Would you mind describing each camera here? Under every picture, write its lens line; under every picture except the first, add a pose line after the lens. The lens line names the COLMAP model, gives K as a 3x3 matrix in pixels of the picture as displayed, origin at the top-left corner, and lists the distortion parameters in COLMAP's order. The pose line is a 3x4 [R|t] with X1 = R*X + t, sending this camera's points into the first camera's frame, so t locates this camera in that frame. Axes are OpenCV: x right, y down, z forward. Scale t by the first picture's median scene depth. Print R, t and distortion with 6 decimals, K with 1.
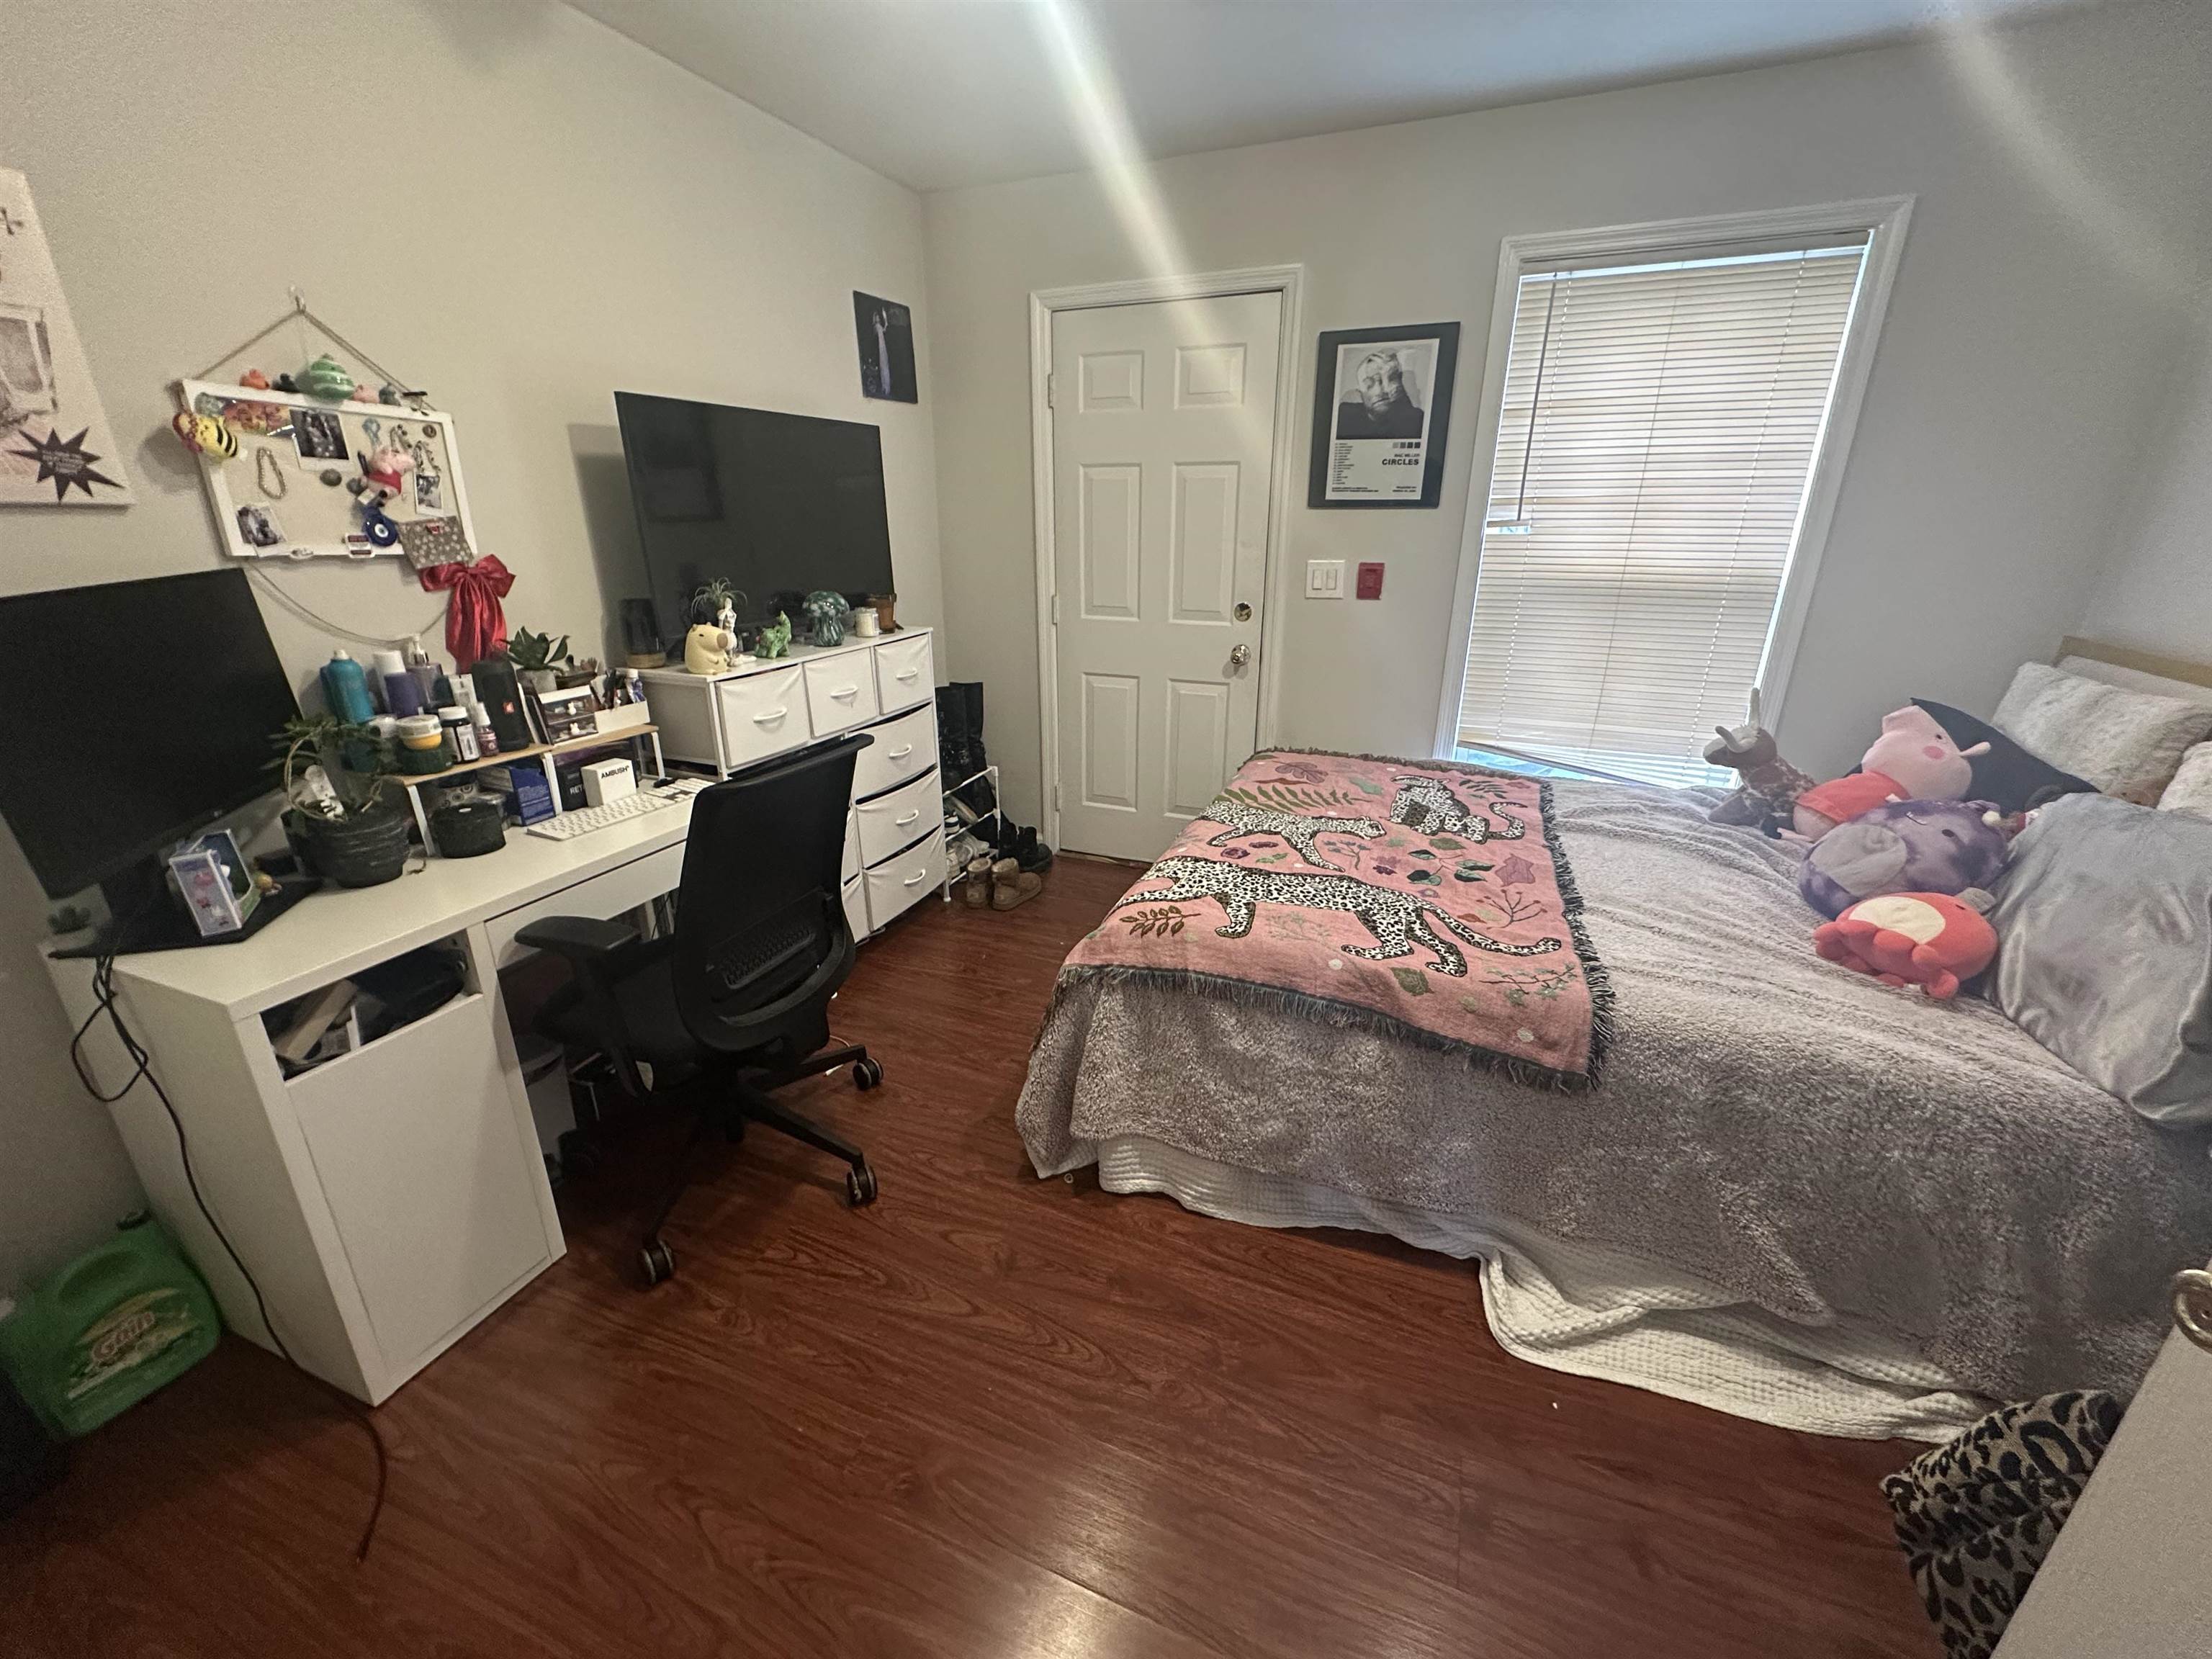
lens RADIAL K [[880.5, 0, 1097.0], [0, 880.5, 827.1], [0, 0, 1]] dist [-0.001358, -0.000023]
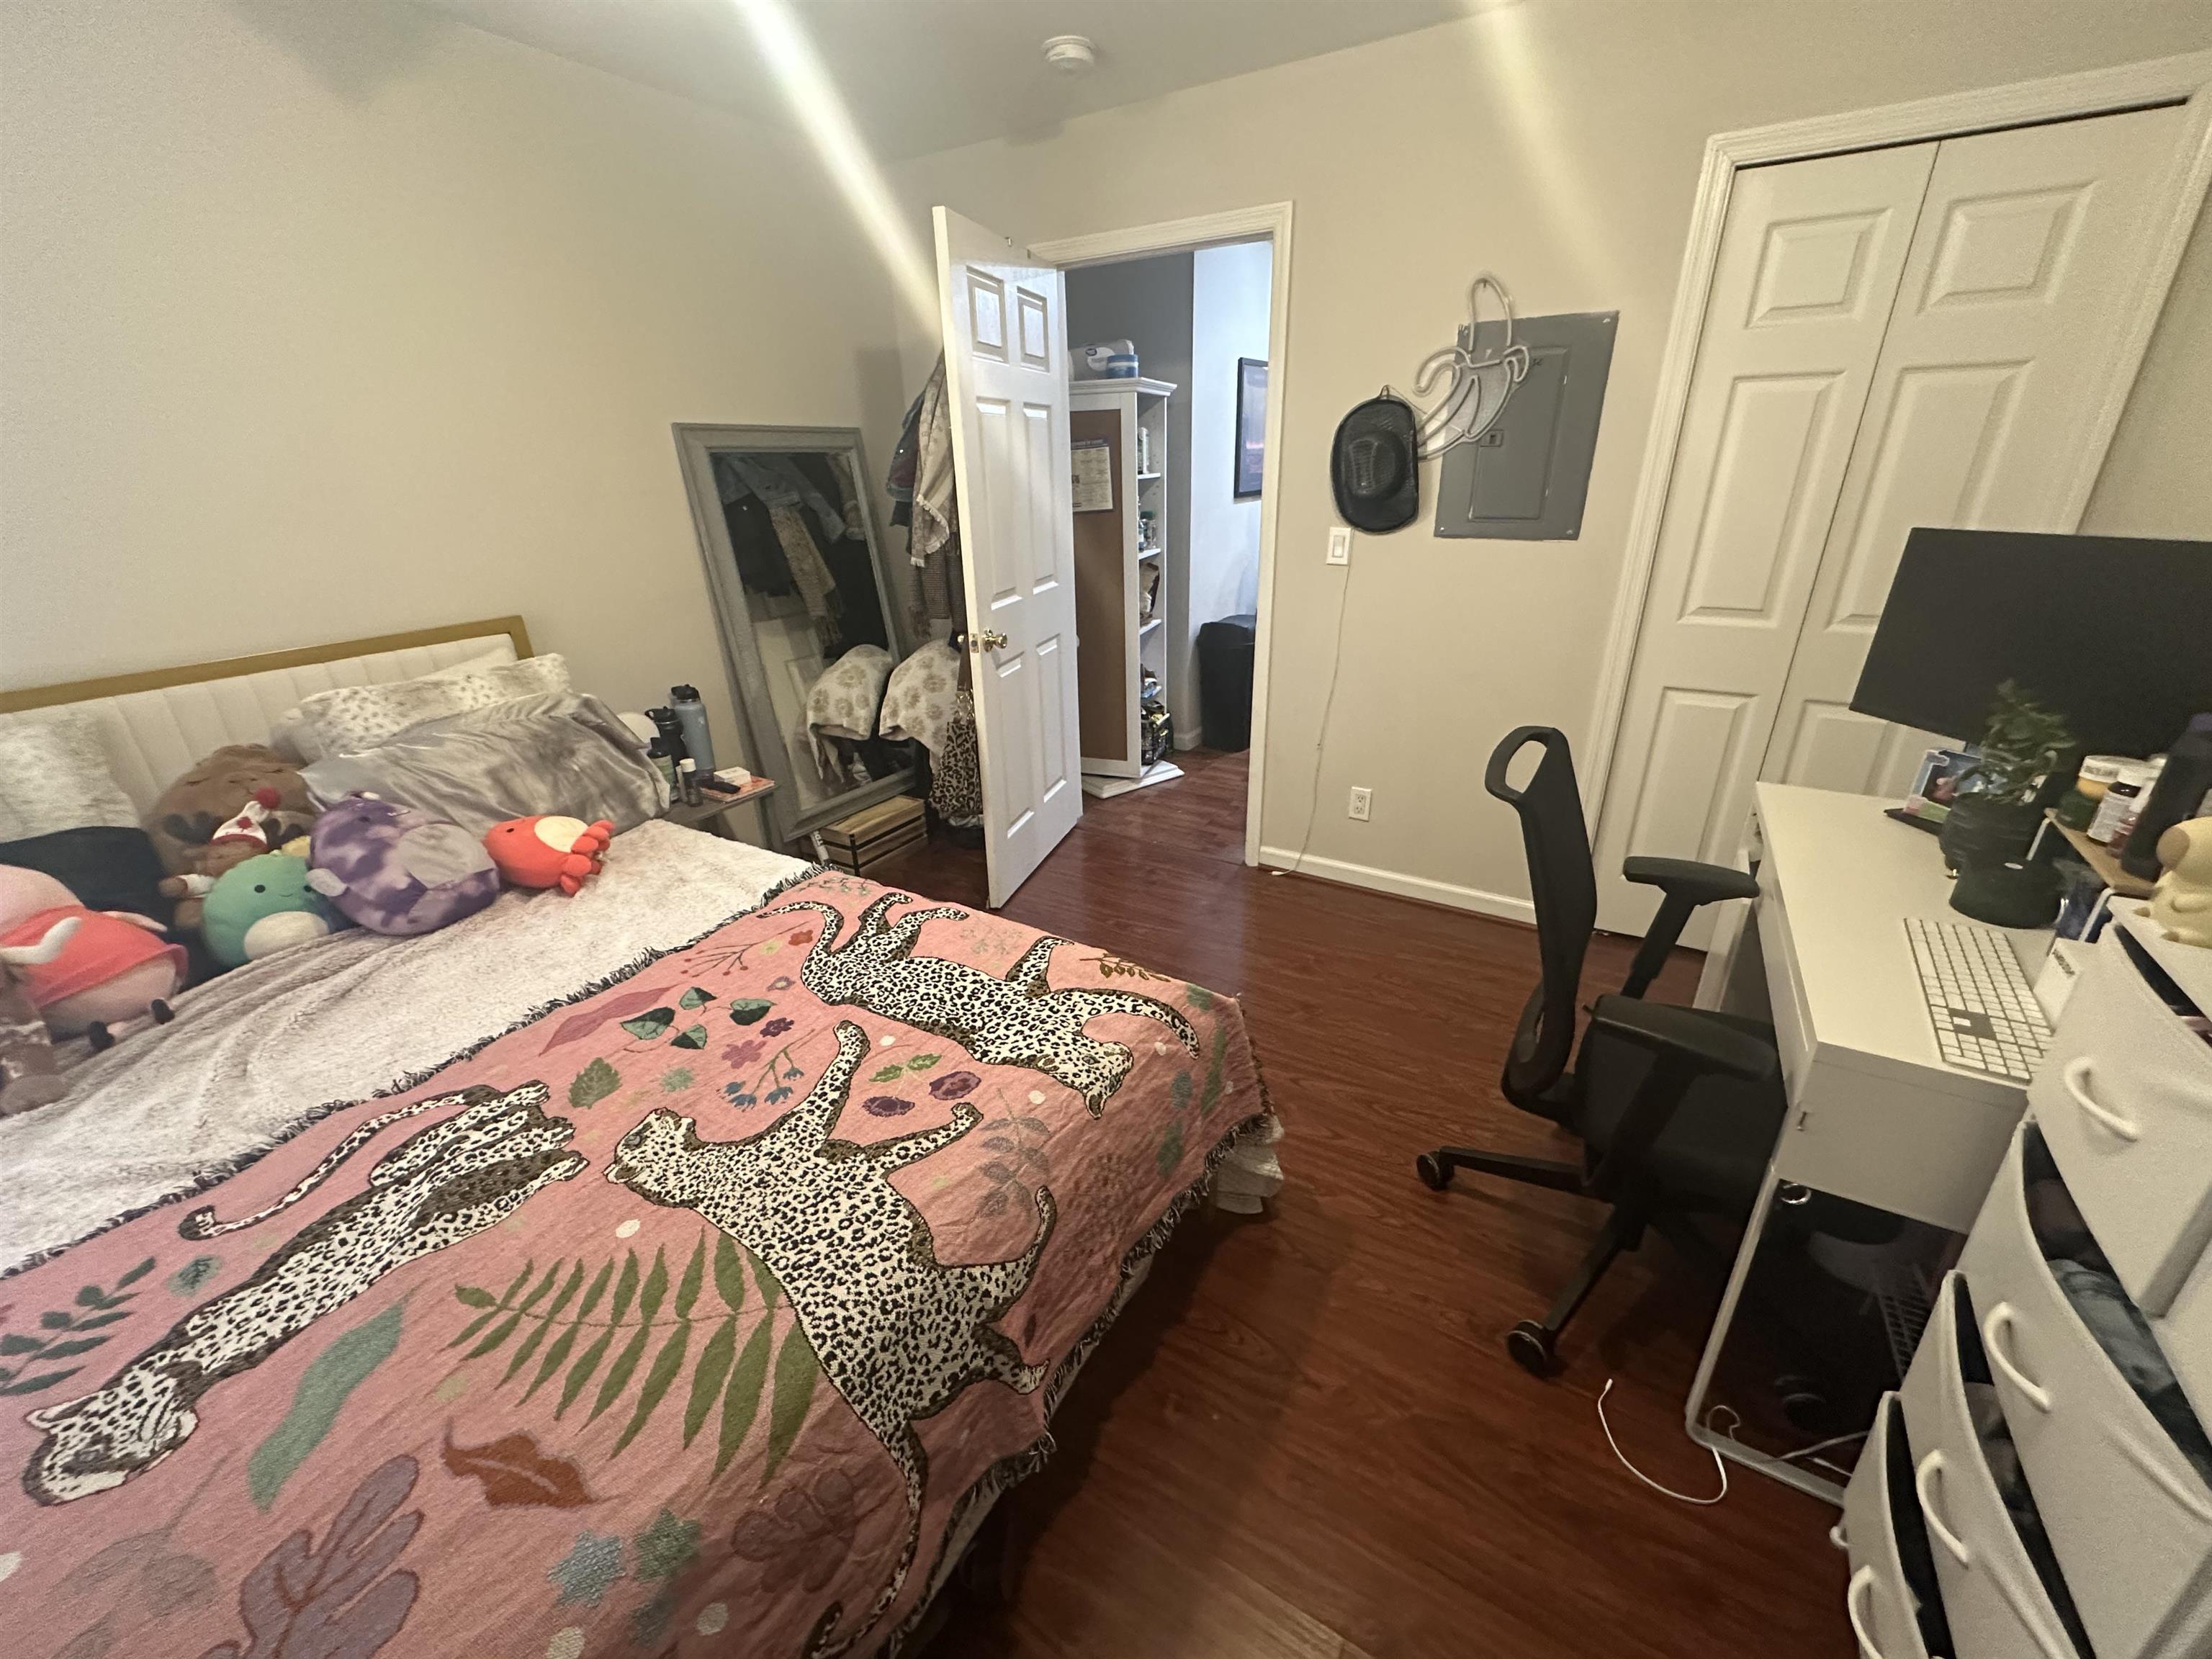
lens RADIAL K [[880.5, 0, 1099.6], [0, 880.5, 833.9], [0, 0, 1]] dist [-0.001358, -0.000023]
pose [[-0.988130, -0.029113, 0.150836, -0.025142], [0.080584, 0.737710, 0.670292, -0.485546], [-0.130787, 0.674490, -0.726607, 1.300497]]
